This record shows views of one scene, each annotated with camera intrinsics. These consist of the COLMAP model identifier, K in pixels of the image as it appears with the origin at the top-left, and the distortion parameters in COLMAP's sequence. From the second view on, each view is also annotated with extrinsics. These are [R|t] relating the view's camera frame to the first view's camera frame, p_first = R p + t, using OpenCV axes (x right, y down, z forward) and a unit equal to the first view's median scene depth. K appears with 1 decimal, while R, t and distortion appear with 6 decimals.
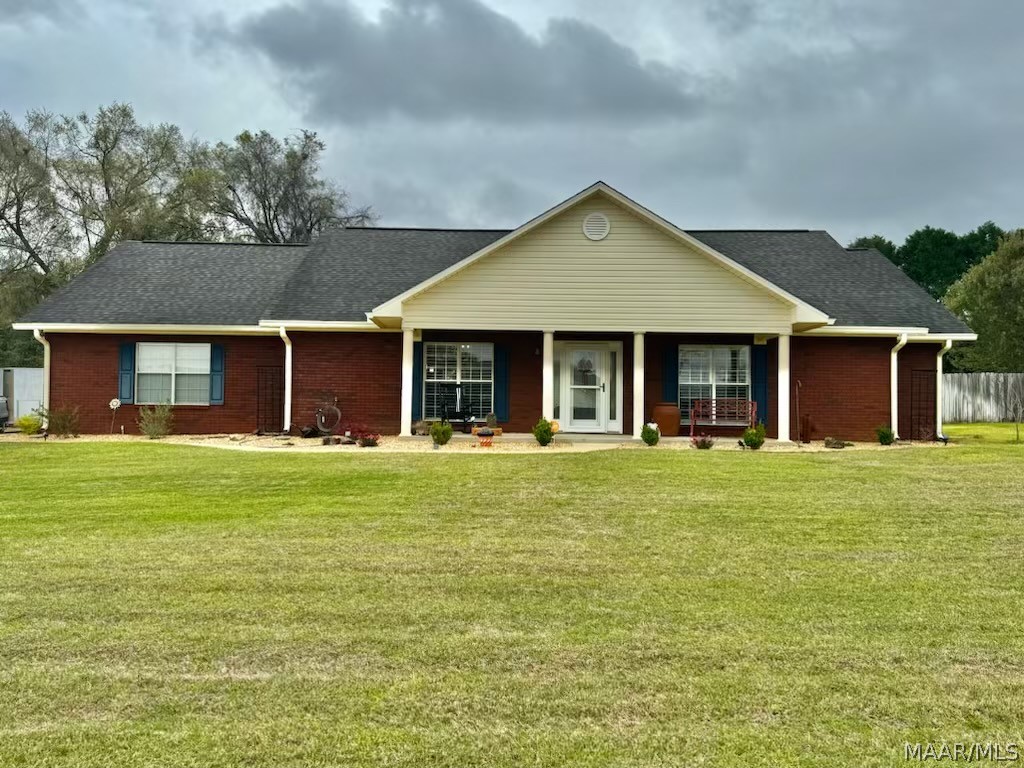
lens RADIAL K [[845.4, 0, 504.1], [0, 845.4, 386.2], [0, 0, 1]] dist [0.063768, -0.063422]
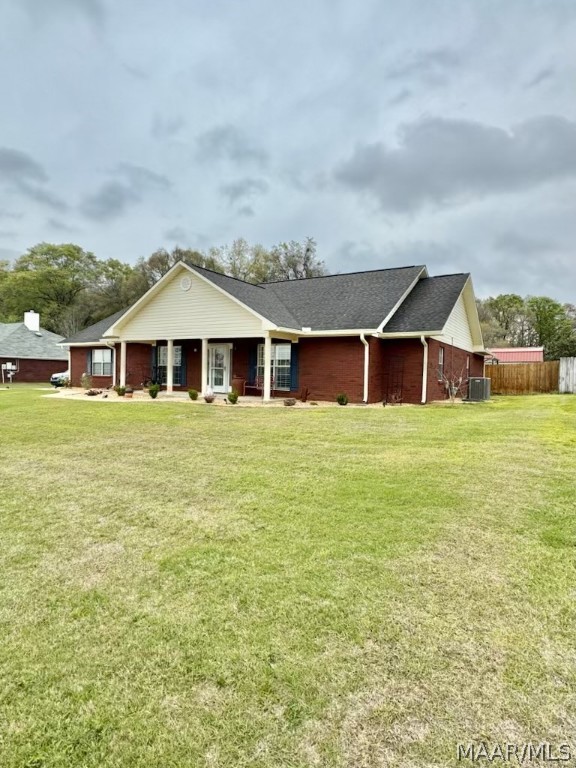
lens RADIAL K [[443.4, 0, 286.2], [0, 443.4, 387.6], [0, 0, 1]] dist [0.003229, 0.002124]
pose [[0.850074, 0.022099, -0.526200, 0.698113], [0.002811, 0.998915, 0.046492, -0.000945], [0.526656, -0.041001, 0.849089, 0.230090]]
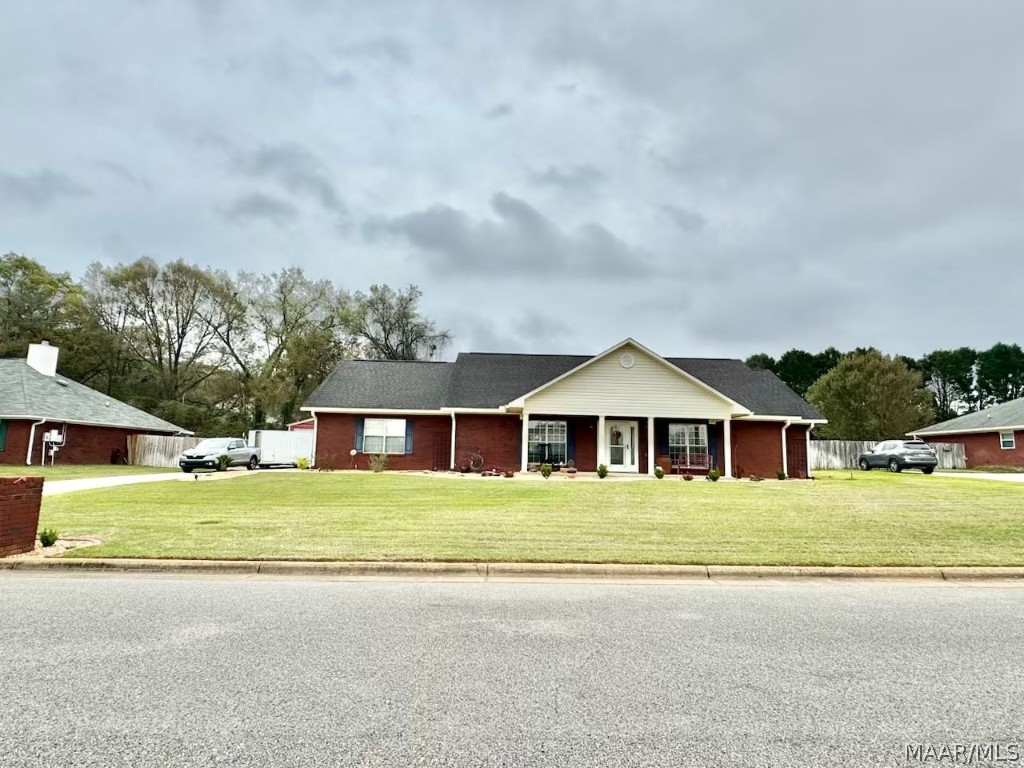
lens RADIAL K [[591.2, 0, 513.5], [0, 591.2, 380.7], [0, 0, 1]] dist [0.003229, 0.002124]
pose [[0.999774, 0.014010, 0.015960, -0.140666], [-0.012217, 0.994149, -0.107326, -0.000400], [-0.017370, 0.107107, 0.994096, -0.255798]]
